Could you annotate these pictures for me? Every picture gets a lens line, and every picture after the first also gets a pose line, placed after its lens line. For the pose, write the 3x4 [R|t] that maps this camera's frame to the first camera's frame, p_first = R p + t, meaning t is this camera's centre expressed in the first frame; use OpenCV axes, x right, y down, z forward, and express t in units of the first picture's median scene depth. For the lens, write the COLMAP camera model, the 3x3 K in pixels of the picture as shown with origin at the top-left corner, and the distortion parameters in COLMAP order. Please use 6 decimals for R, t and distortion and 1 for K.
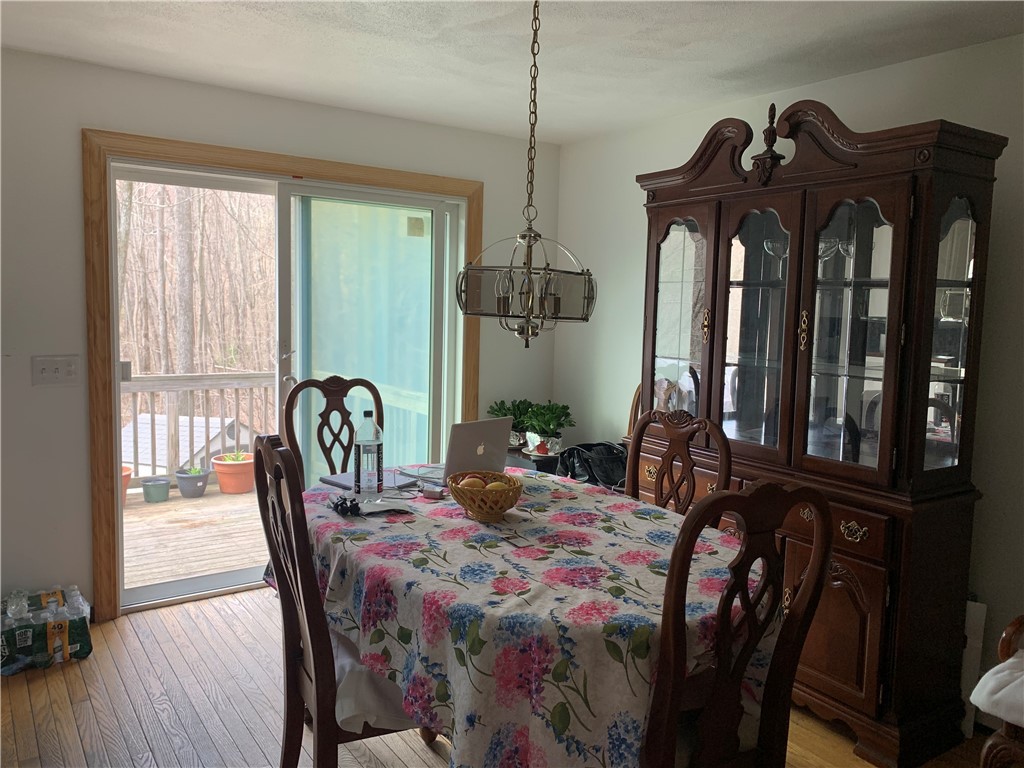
lens RADIAL K [[780.1, 0, 512.3], [0, 780.1, 376.8], [0, 0, 1]] dist [0.019178, -0.027721]
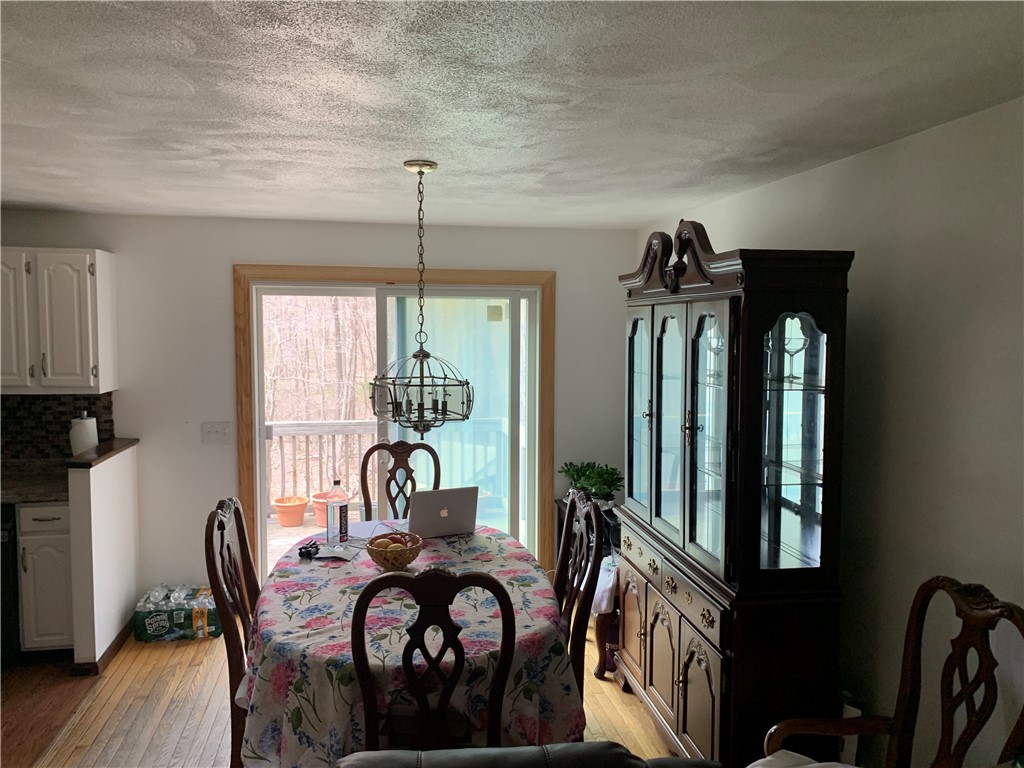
lens RADIAL K [[780.1, 0, 506.8], [0, 780.1, 380.3], [0, 0, 1]] dist [0.019178, -0.027721]
pose [[0.910425, 0.006634, -0.413622, 0.674929], [-0.017649, 0.999584, -0.022817, -0.110045], [0.413298, 0.028073, 0.910163, -0.121378]]
